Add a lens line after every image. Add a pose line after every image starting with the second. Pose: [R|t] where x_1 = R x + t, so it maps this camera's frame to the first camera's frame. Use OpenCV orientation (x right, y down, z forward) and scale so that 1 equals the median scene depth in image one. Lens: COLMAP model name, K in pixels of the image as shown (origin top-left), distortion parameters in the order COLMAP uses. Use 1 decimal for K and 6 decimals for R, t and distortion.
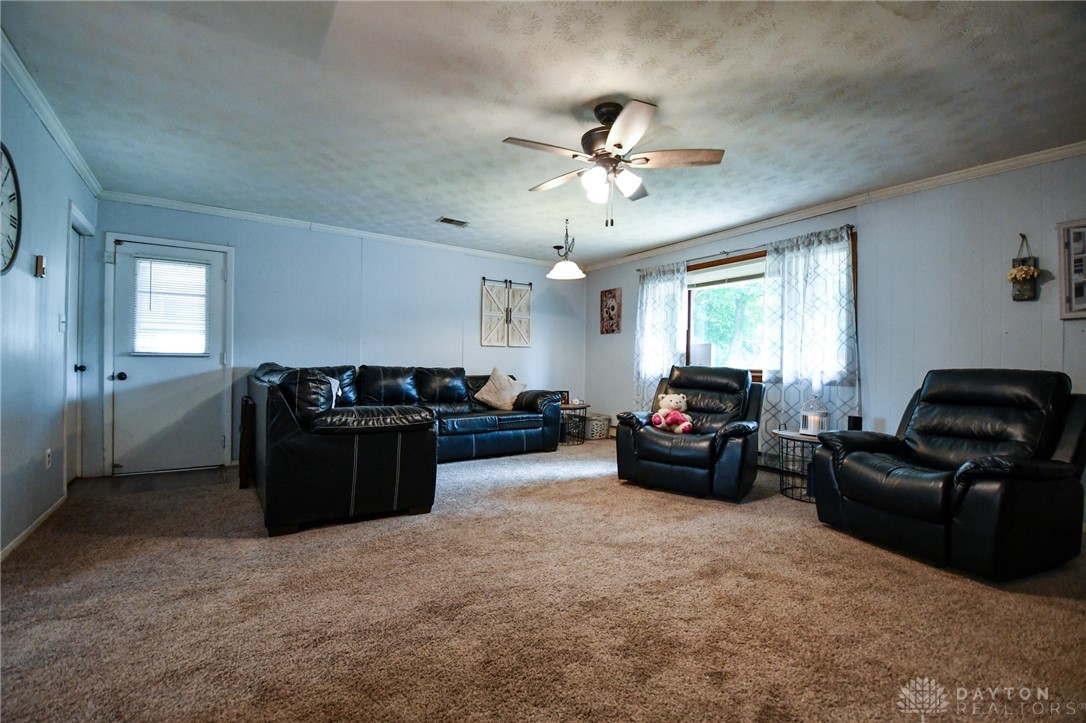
lens RADIAL K [[472.6, 0, 537.2], [0, 472.6, 363.0], [0, 0, 1]] dist [0.026349, -0.032045]
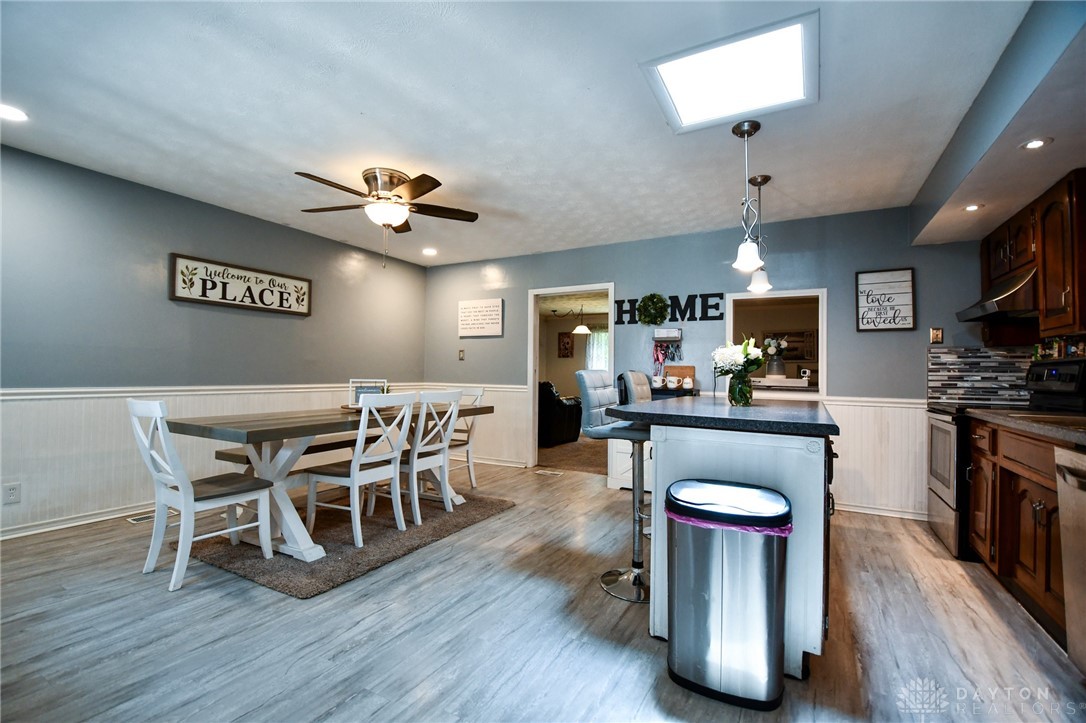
lens RADIAL K [[472.6, 0, 537.1], [0, 472.6, 363.7], [0, 0, 1]] dist [0.013475, -0.020834]
pose [[0.889002, 0.008190, 0.457830, -1.511174], [-0.004608, 0.999949, -0.008941, -0.048954], [-0.457880, 0.005839, 0.888995, -1.030917]]
